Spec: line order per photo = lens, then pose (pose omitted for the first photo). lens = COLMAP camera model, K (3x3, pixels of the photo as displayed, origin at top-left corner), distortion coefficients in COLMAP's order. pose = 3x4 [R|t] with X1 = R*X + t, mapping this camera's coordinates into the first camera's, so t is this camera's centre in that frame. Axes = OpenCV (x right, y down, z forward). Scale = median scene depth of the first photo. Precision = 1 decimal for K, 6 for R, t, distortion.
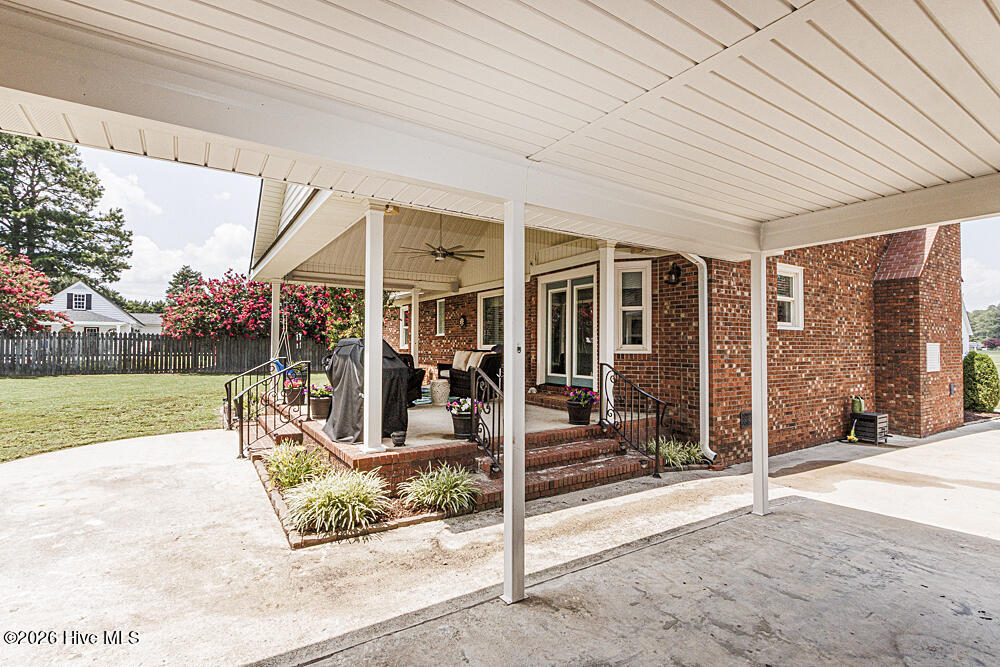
lens RADIAL K [[461.4, 0, 492.2], [0, 461.4, 338.4], [0, 0, 1]] dist [0.009578, -0.003458]
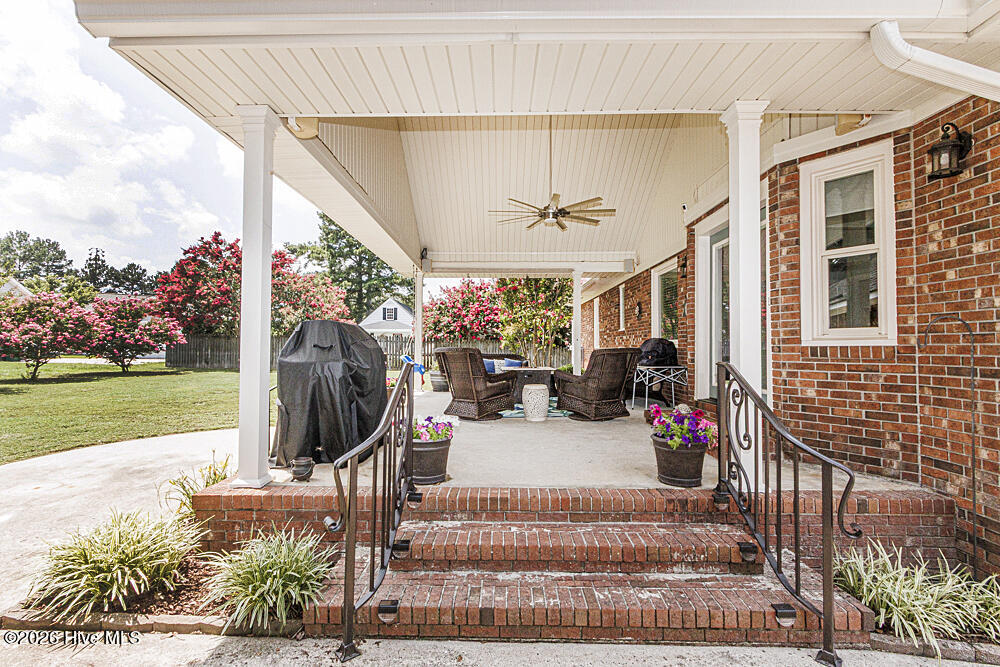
lens RADIAL K [[461.4, 0, 495.2], [0, 461.4, 335.5], [0, 0, 1]] dist [0.009578, -0.003458]
pose [[0.834820, -0.016058, -0.550288, 0.271063], [0.007406, 0.999812, -0.017939, 0.028609], [0.550472, 0.010900, 0.834782, 0.418047]]
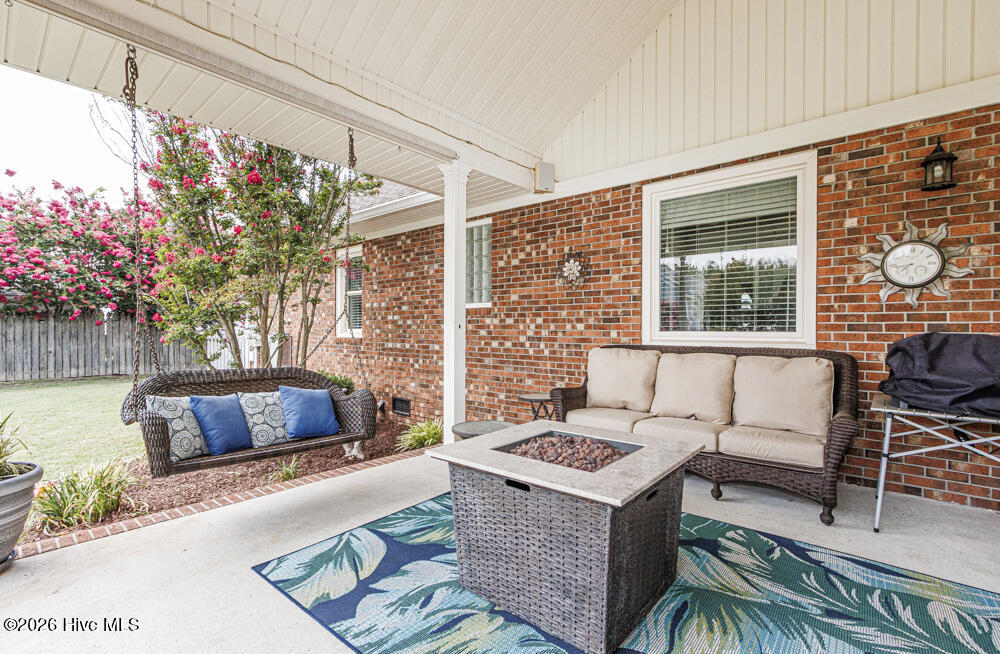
lens RADIAL K [[454.9, 0, 494.0], [0, 454.9, 329.6], [0, 0, 1]] dist [0.003873, -0.000700]
pose [[0.960217, 0.002460, 0.279245, -0.399255], [-0.006678, 0.999878, 0.014154, 0.014096], [-0.279176, -0.015455, 0.960115, 1.147983]]
